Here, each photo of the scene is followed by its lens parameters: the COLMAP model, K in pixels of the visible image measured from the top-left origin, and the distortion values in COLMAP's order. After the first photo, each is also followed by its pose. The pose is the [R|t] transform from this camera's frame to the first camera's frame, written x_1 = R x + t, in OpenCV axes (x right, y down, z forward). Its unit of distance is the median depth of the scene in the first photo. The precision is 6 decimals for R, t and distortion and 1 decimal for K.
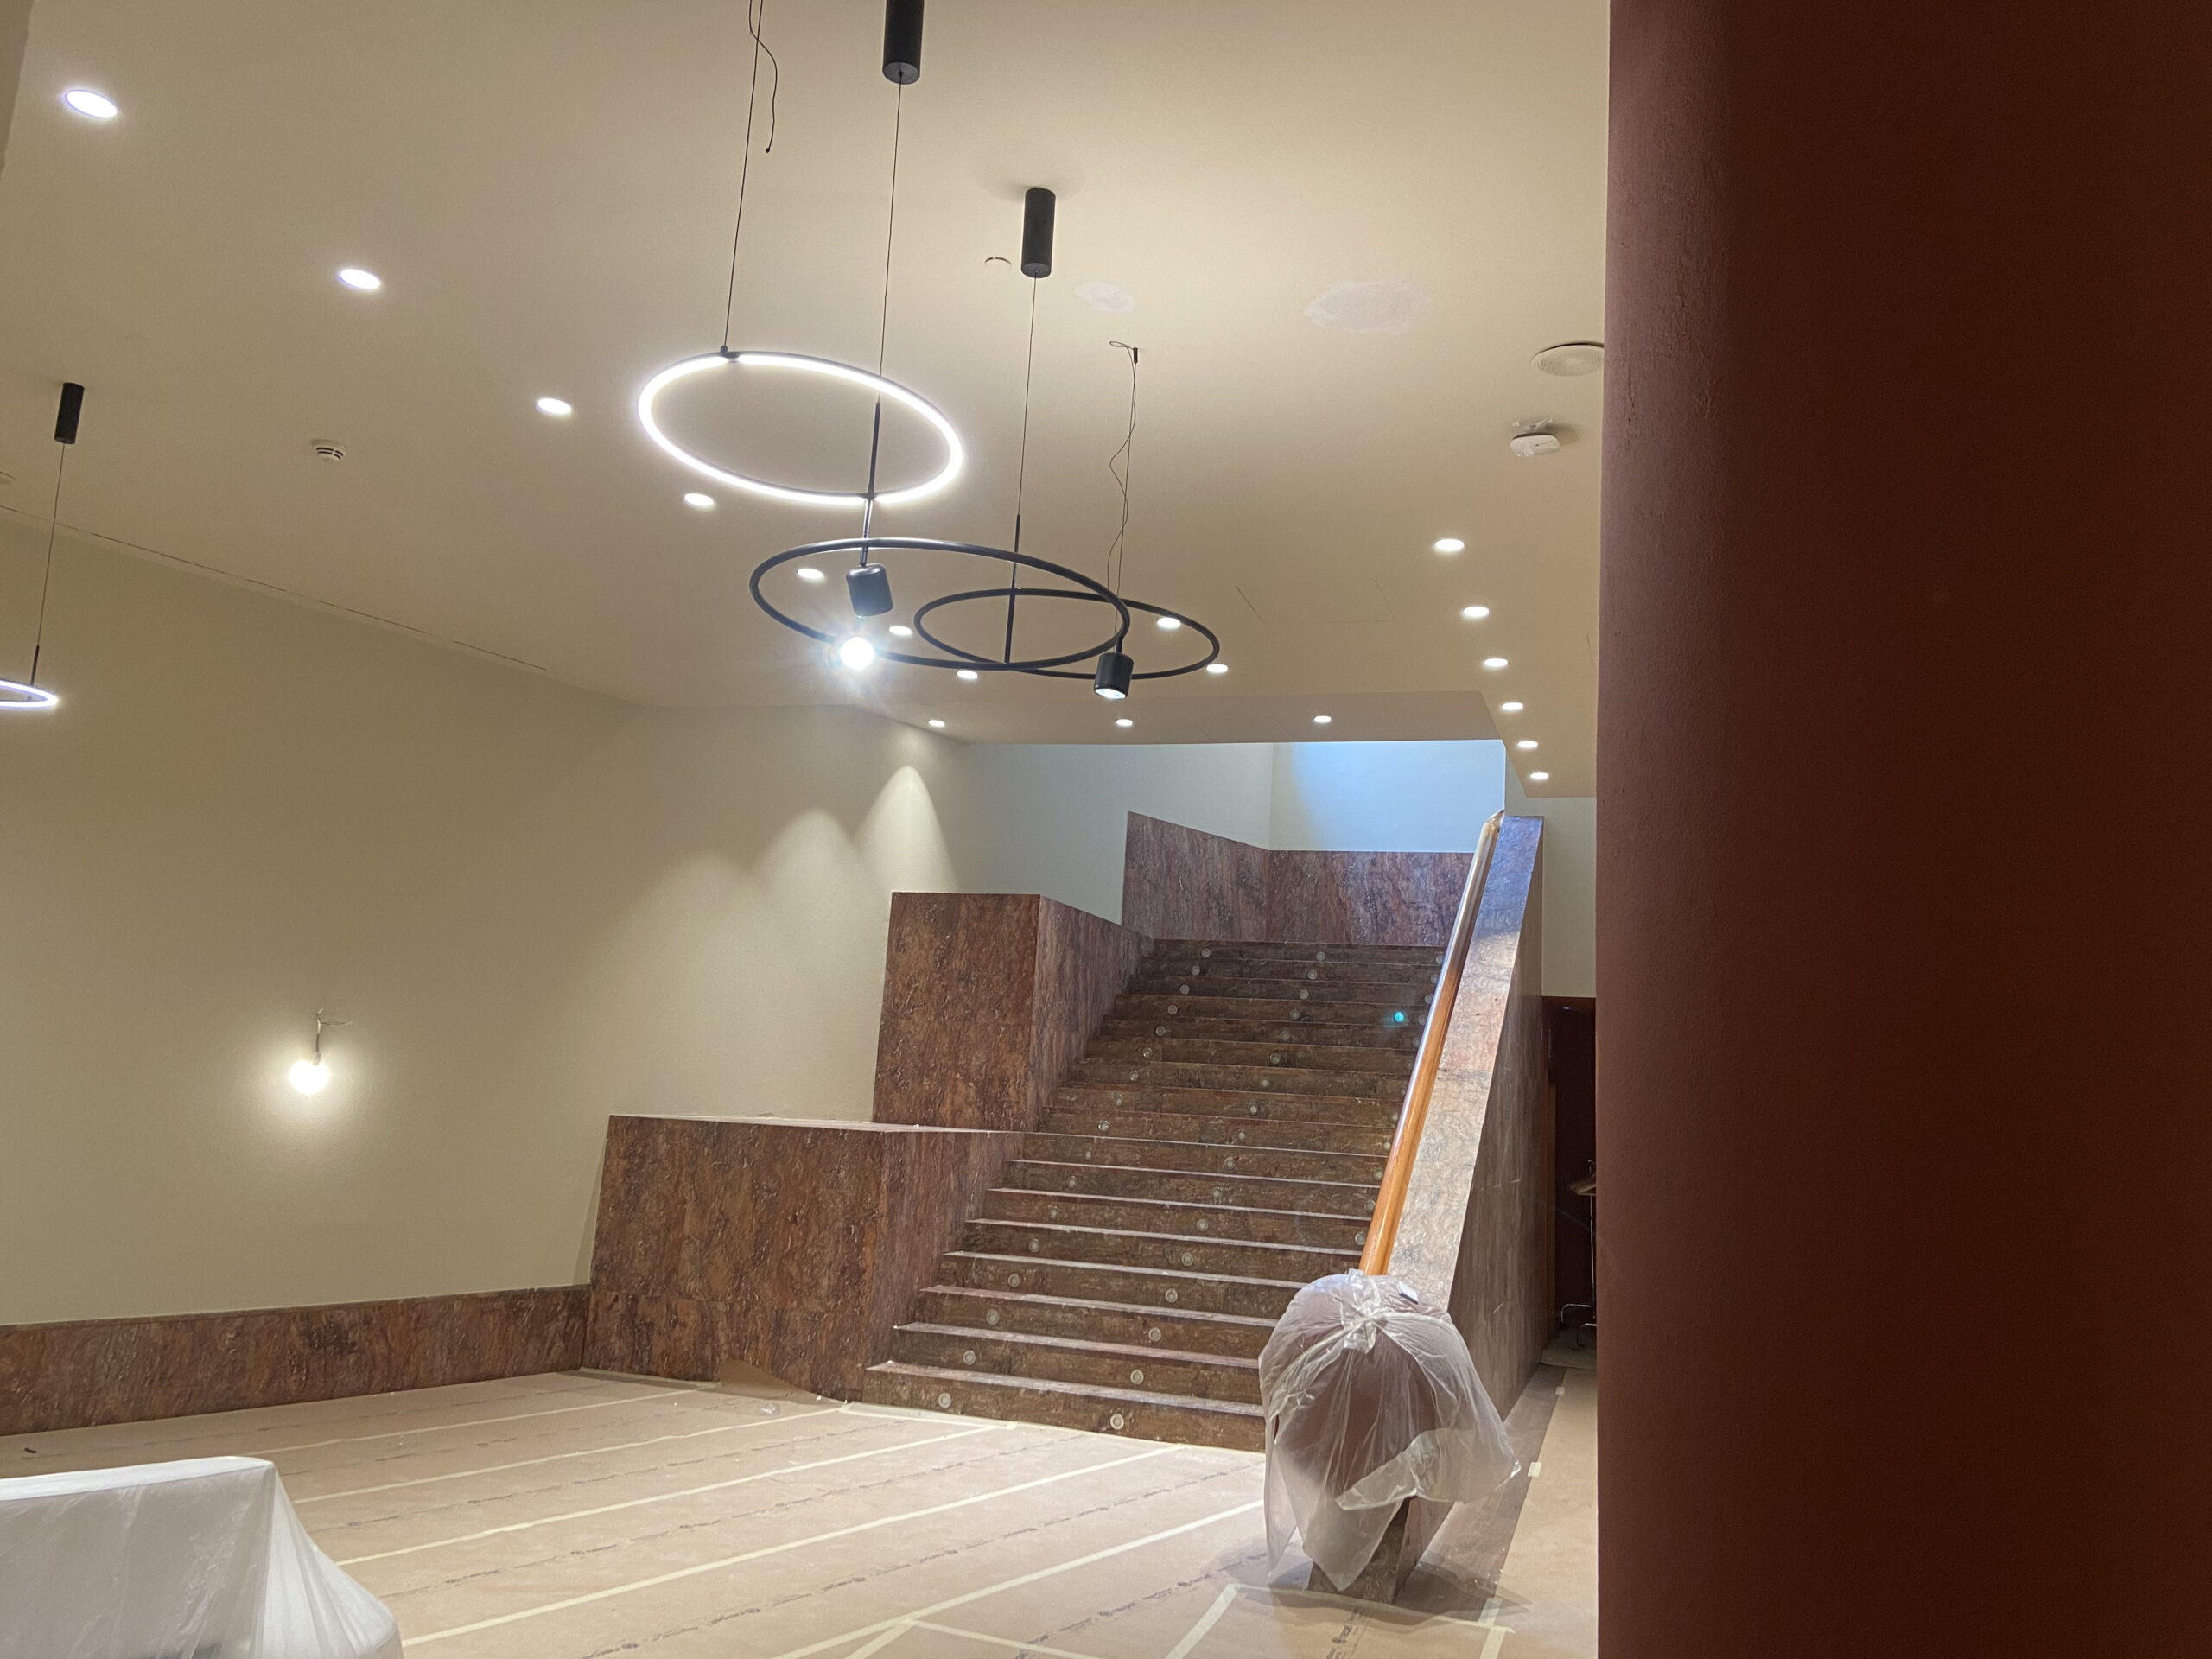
lens RADIAL K [[1683.4, 0, 1123.6], [0, 1683.4, 789.2], [0, 0, 1]] dist [0.121922, -0.147324]
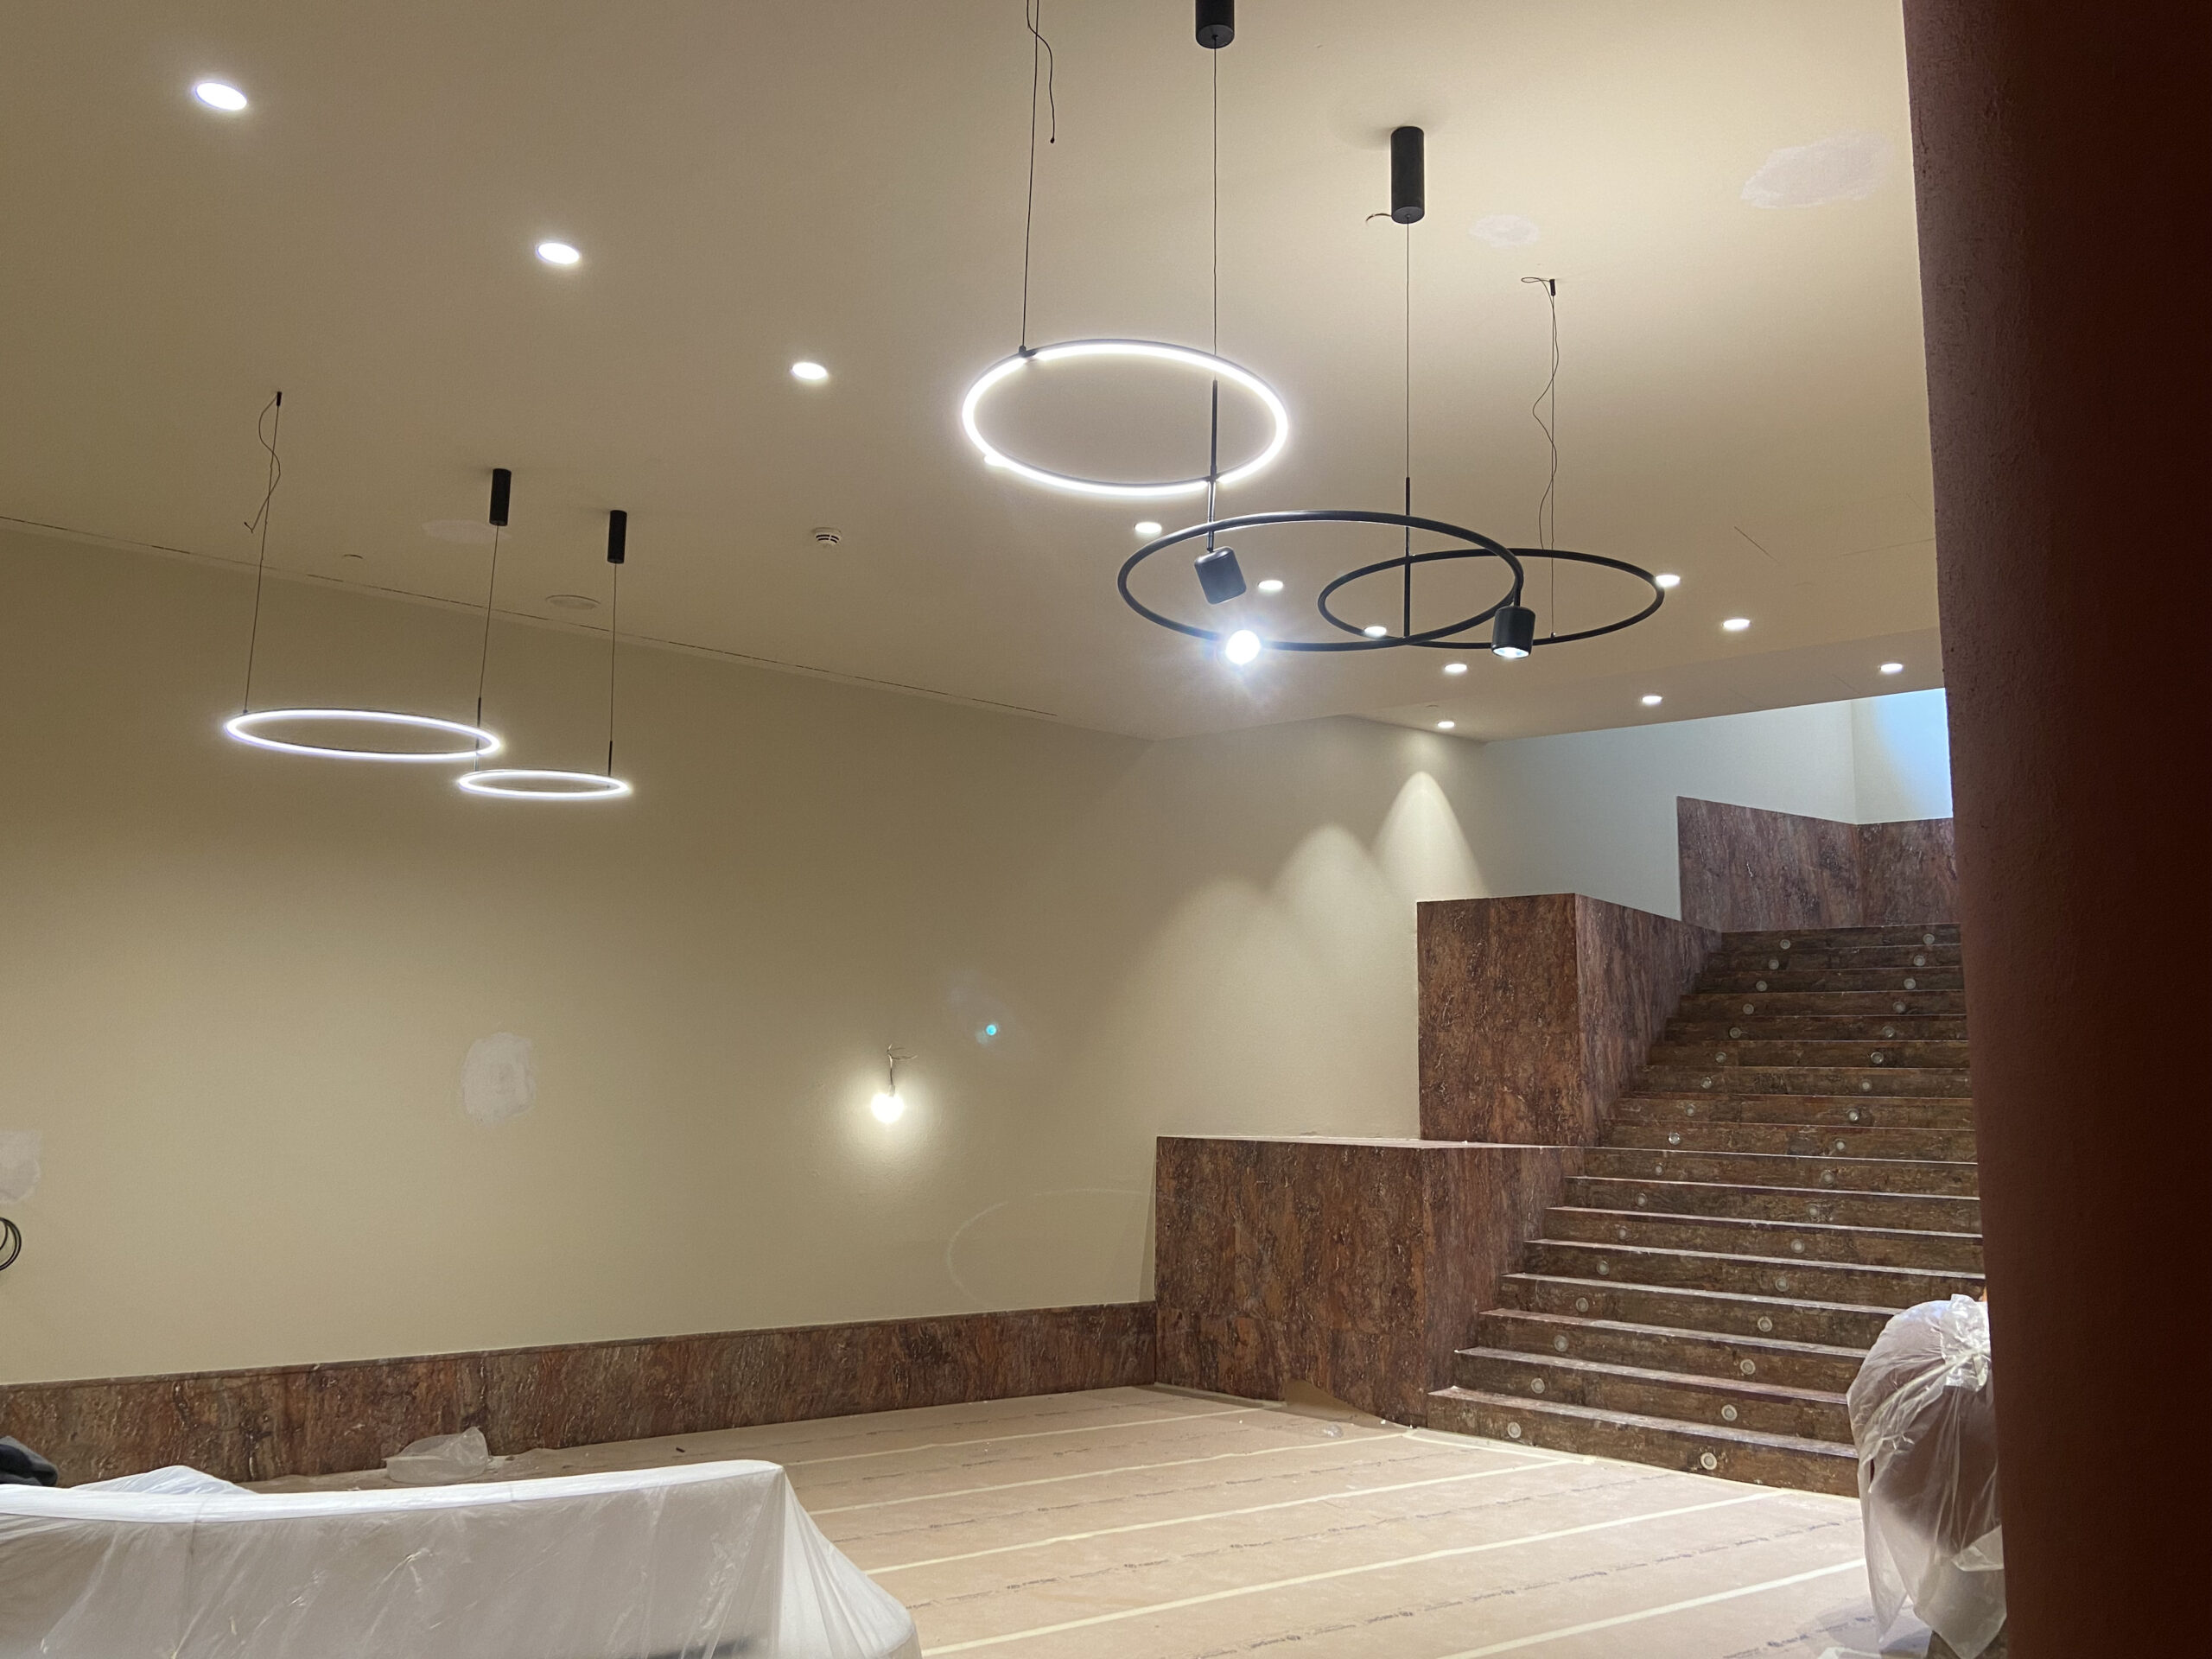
lens RADIAL K [[1683.4, 0, 1097.8], [0, 1683.4, 796.6], [0, 0, 1]] dist [0.121922, -0.147324]
pose [[0.935224, -0.100216, -0.339578, 0.034910], [0.097495, 0.994919, -0.025110, 0.008631], [0.340369, -0.009624, 0.940243, 0.027345]]
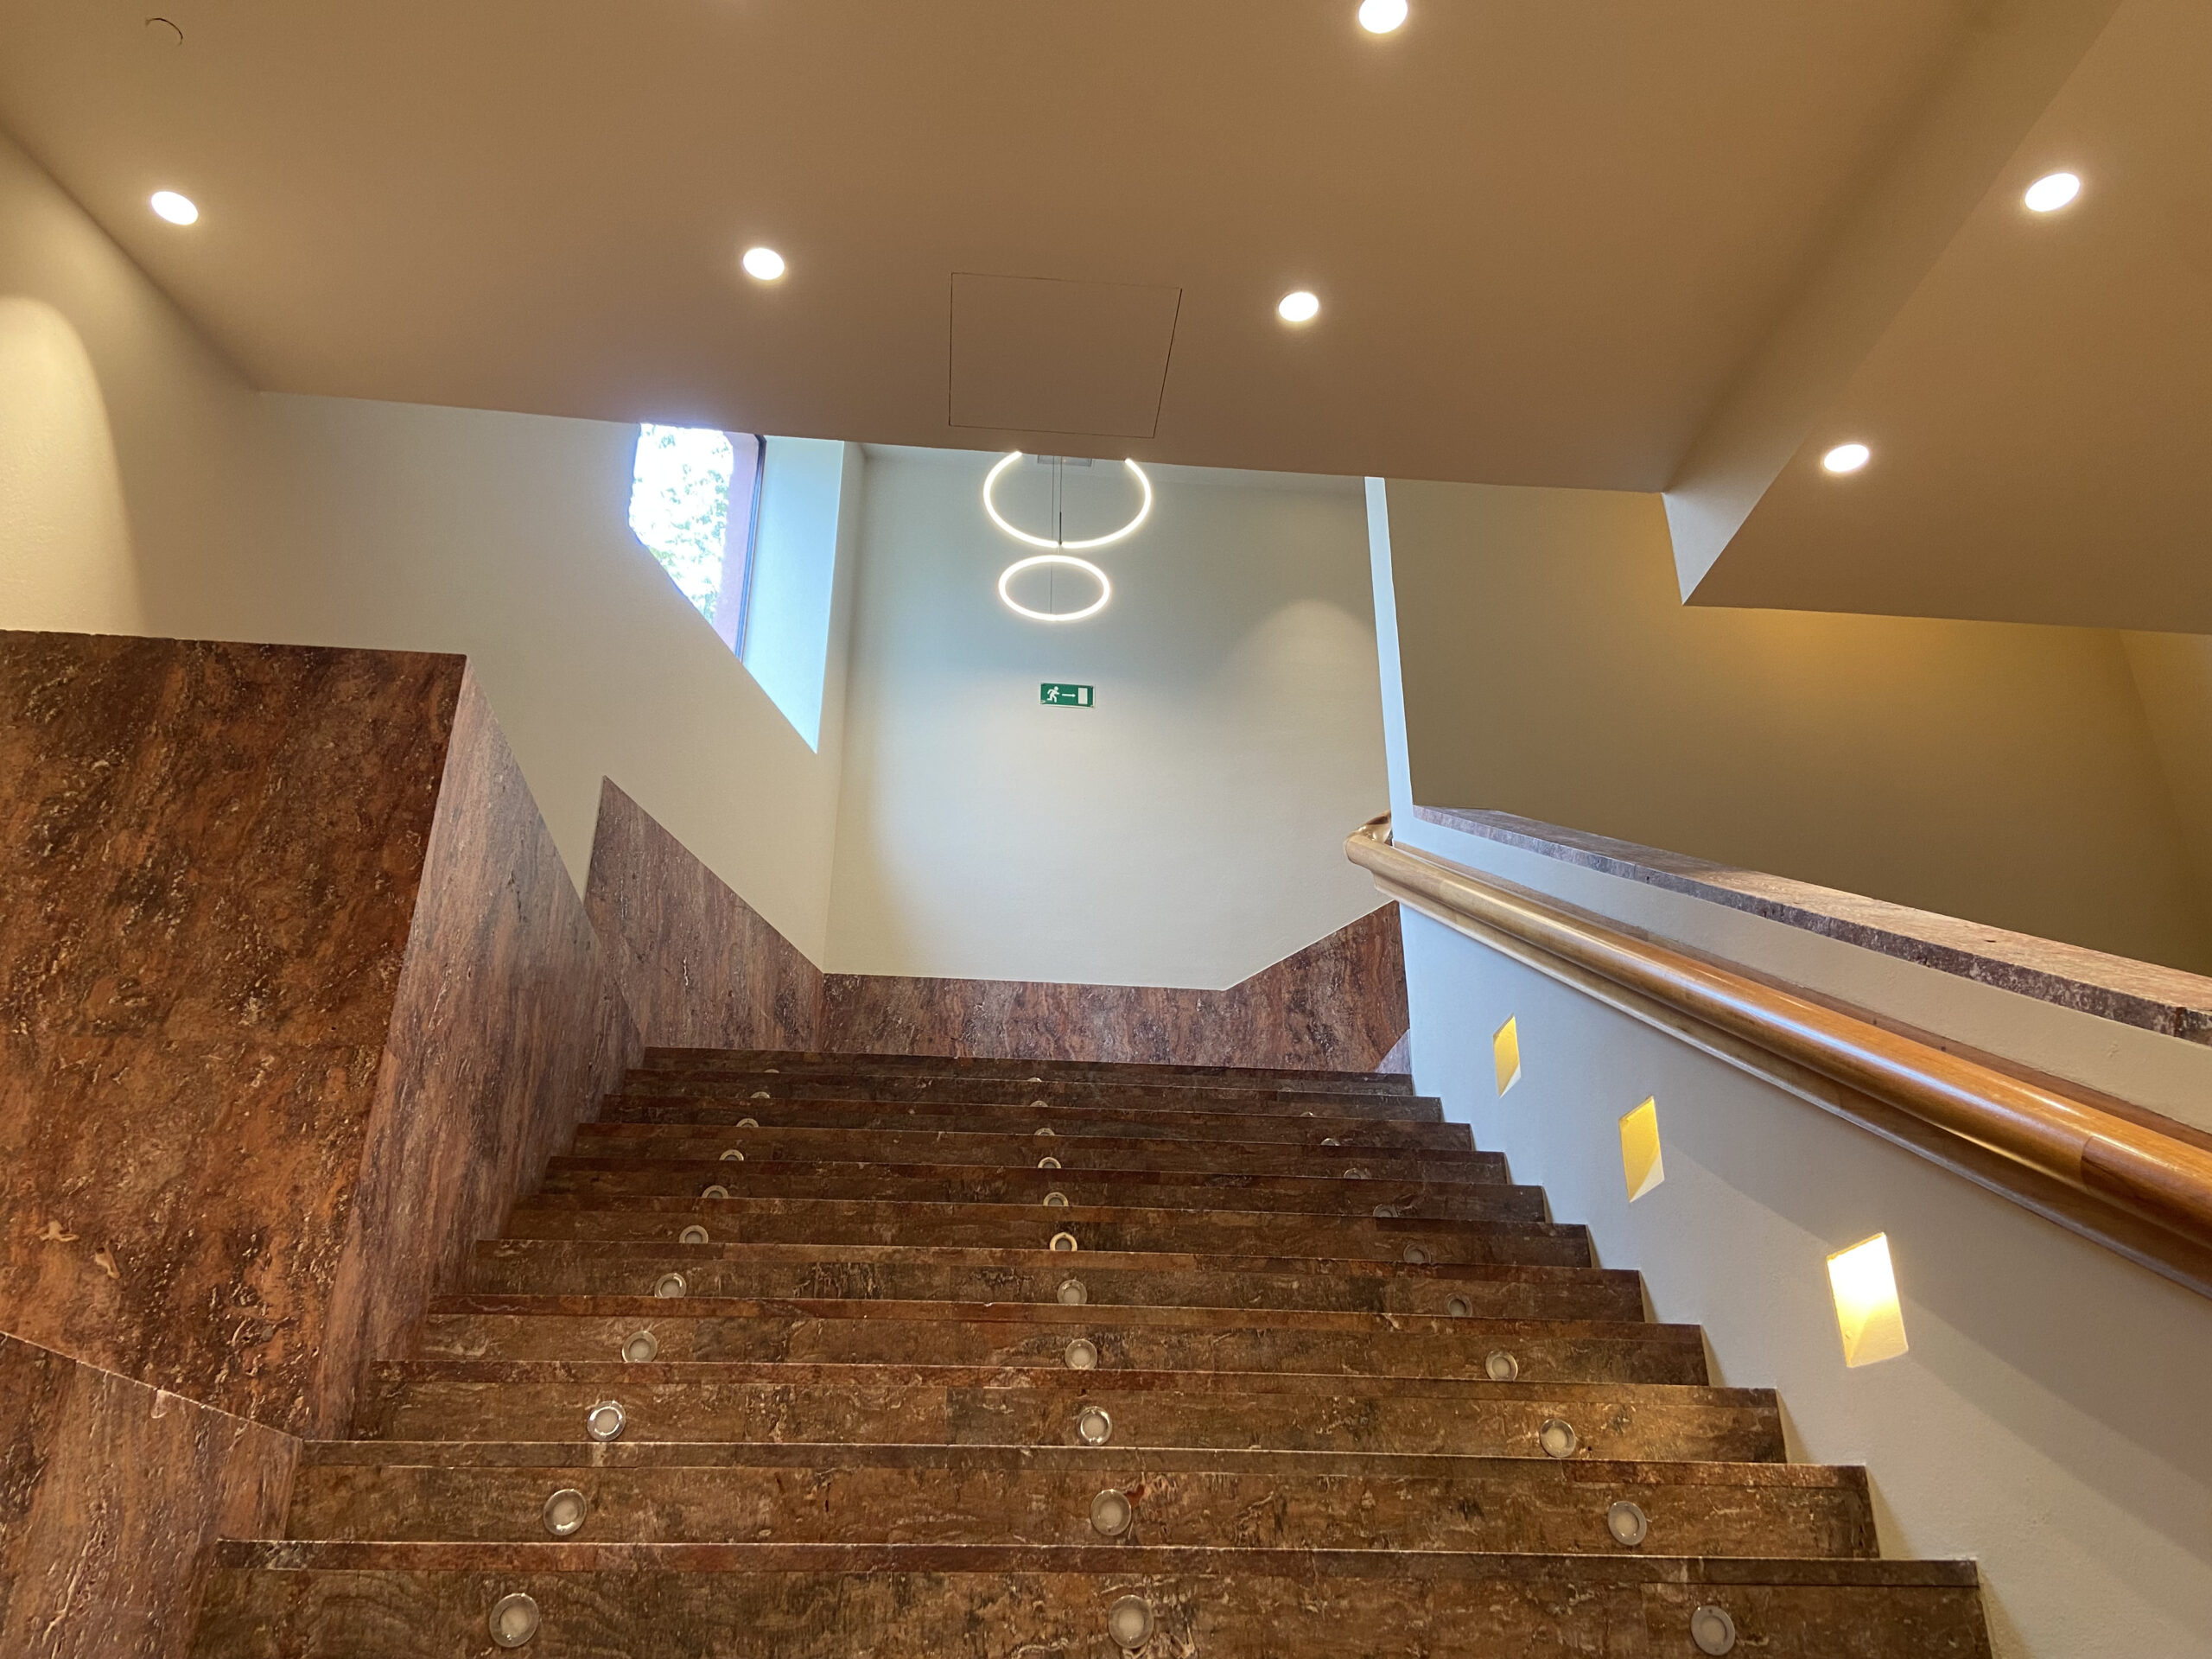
lens RADIAL K [[1683.4, 0, 1110.9], [0, 1683.4, 794.6], [0, 0, 1]] dist [0.121922, -0.147324]
pose [[0.916421, 0.129009, 0.378852, -0.068730], [-0.026980, 0.964381, -0.263136, 0.205091], [-0.399305, 0.230922, 0.887260, 0.816922]]
